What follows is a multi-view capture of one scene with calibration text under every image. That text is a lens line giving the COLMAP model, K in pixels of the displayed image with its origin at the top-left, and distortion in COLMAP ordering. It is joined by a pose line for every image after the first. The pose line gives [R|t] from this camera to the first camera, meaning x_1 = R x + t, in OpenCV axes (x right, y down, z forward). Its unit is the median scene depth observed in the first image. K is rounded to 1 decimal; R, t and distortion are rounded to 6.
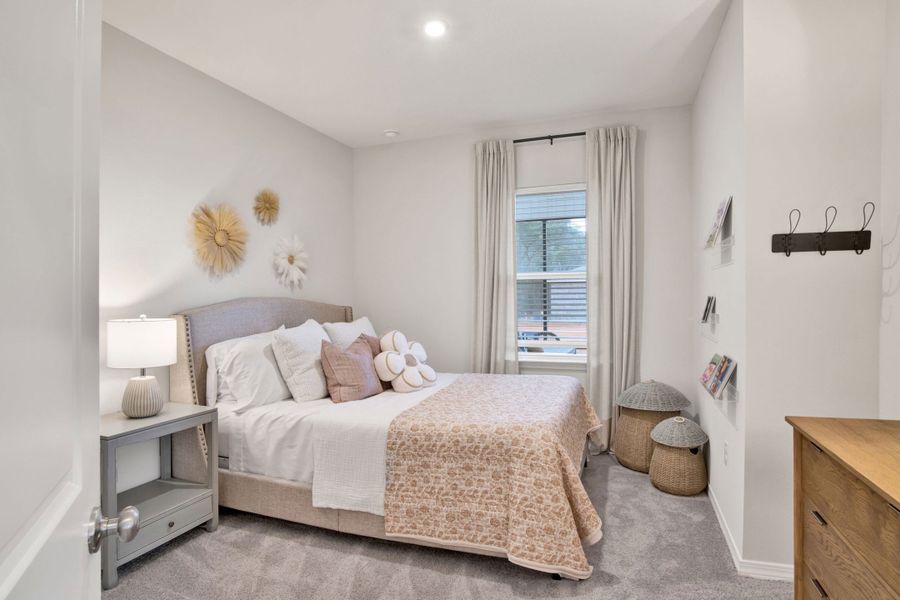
lens RADIAL K [[507.0, 0, 443.0], [0, 507.0, 293.0], [0, 0, 1]] dist [-0.047368, 0.002613]
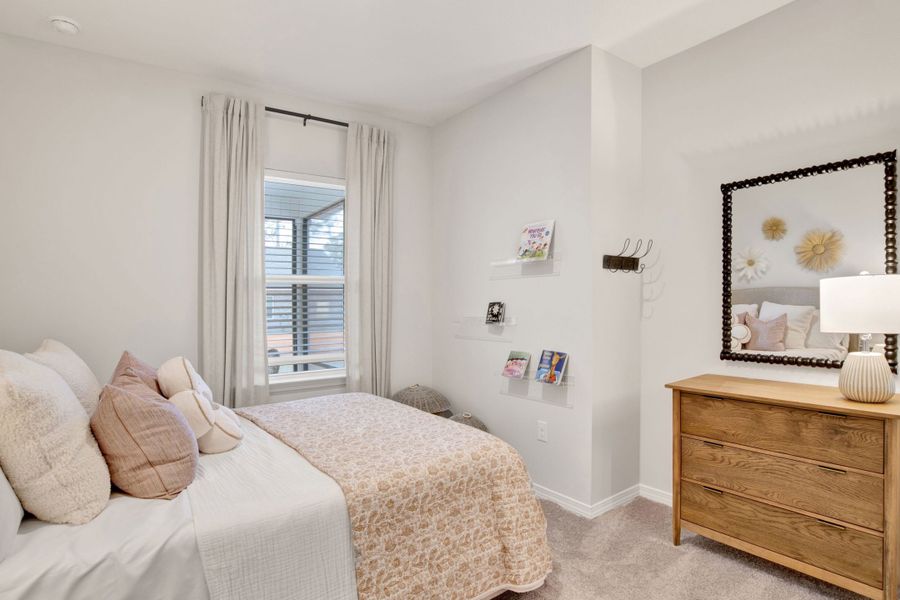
lens RADIAL K [[507.0, 0, 445.5], [0, 507.0, 307.1], [0, 0, 1]] dist [-0.047368, 0.002613]
pose [[0.519070, -0.004018, 0.854722, -0.621267], [0.000496, 0.999990, 0.004399, 0.013966], [-0.854732, -0.001860, 0.519067, 0.570821]]
